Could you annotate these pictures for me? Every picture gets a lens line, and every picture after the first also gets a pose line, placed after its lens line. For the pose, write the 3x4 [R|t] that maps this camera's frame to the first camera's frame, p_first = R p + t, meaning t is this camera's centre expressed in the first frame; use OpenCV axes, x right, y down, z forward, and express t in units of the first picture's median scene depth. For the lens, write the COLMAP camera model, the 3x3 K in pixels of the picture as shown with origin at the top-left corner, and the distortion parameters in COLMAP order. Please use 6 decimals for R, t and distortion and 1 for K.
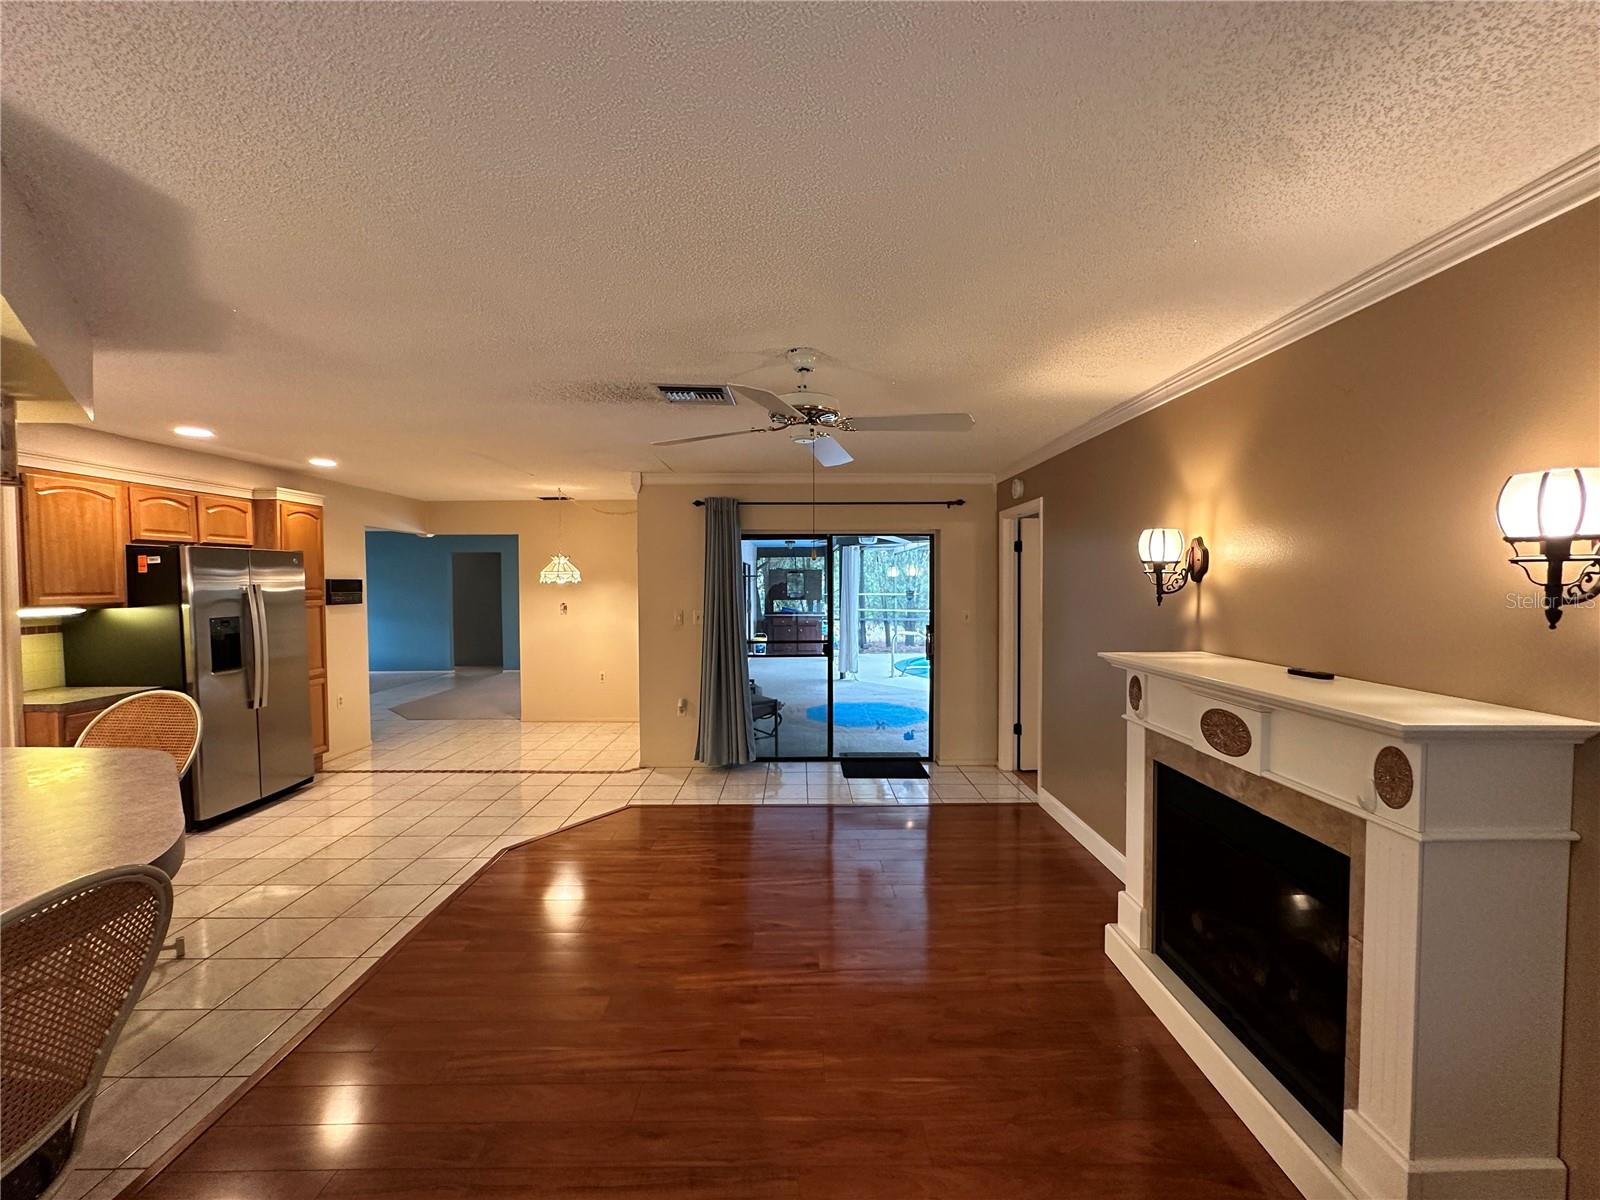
lens RADIAL K [[637.6, 0, 801.8], [0, 637.6, 599.9], [0, 0, 1]] dist [-0.003152, 0.000469]
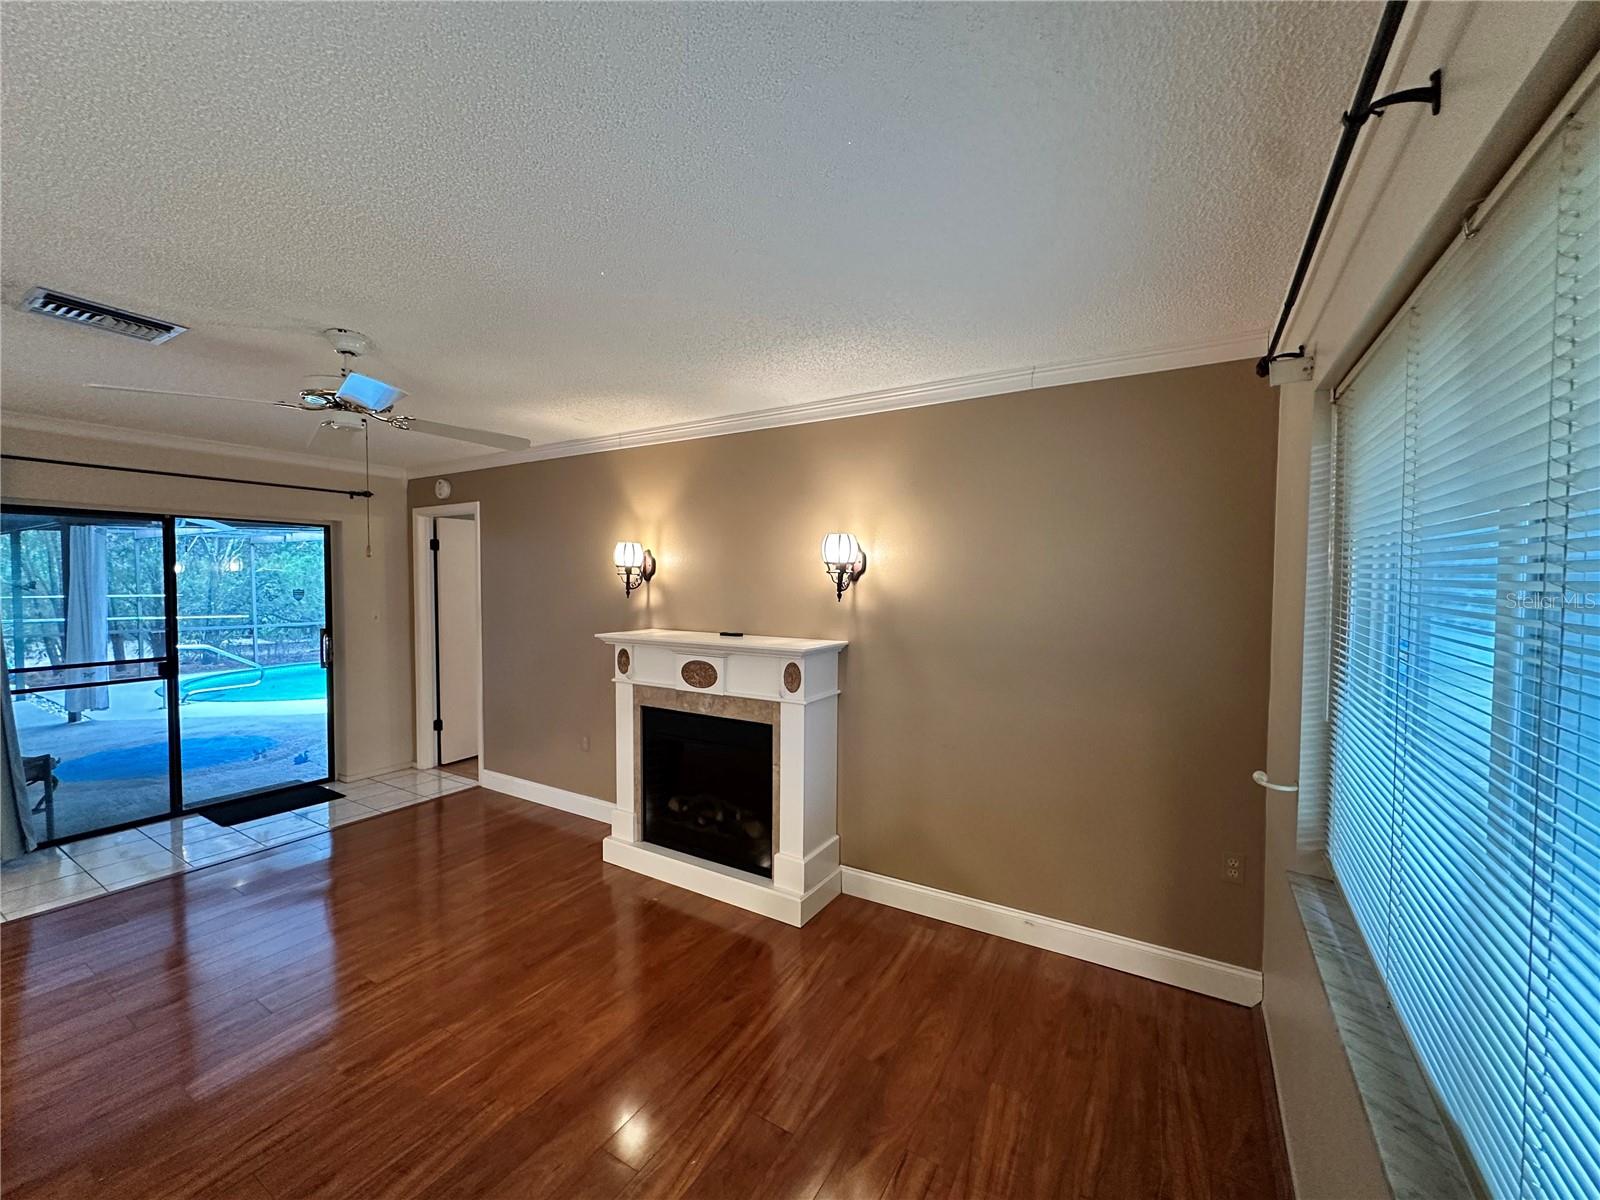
lens RADIAL K [[637.6, 0, 804.5], [0, 637.6, 600.5], [0, 0, 1]] dist [-0.003152, 0.000469]
pose [[0.517416, -0.023425, 0.855413, -0.436683], [0.019767, 0.999686, 0.015419, 0.001059], [-0.855506, 0.008931, 0.517717, -0.051427]]
